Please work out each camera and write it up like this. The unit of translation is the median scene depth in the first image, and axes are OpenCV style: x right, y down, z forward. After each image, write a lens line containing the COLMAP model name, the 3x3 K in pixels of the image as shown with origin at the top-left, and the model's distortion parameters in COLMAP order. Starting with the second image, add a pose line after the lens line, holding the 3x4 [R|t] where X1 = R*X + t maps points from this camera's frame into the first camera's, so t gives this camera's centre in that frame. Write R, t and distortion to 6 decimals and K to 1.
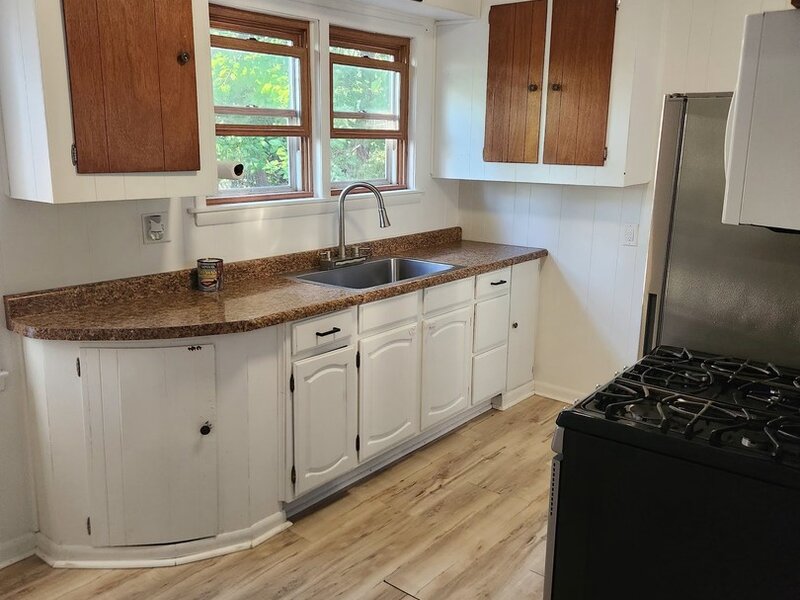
lens RADIAL K [[697.3, 0, 383.3], [0, 697.3, 299.2], [0, 0, 1]] dist [-0.001361, -0.087457]
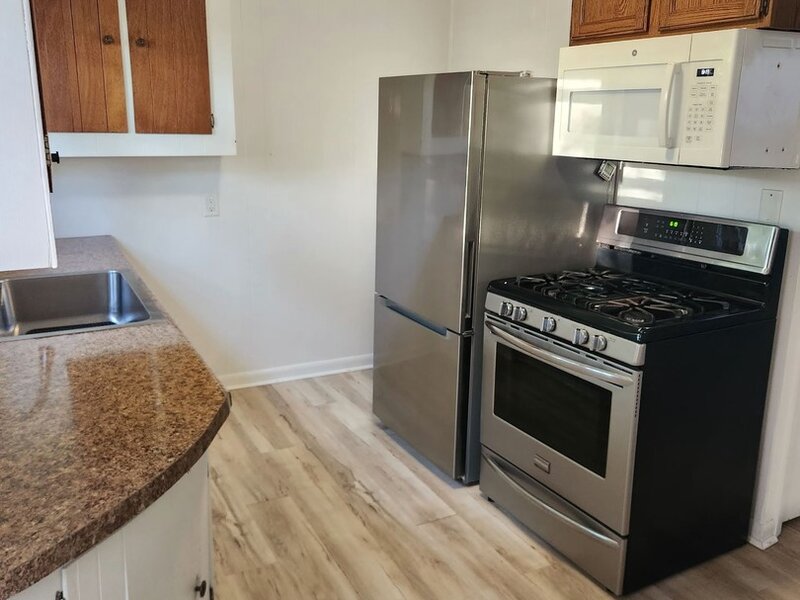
lens RADIAL K [[697.3, 0, 383.3], [0, 697.3, 299.2], [0, 0, 1]] dist [-0.001361, -0.087457]
pose [[0.354936, -0.225830, 0.907205, -0.503647], [0.185092, 0.968153, 0.168586, -0.091566], [-0.916385, 0.108079, 0.385432, 0.450922]]
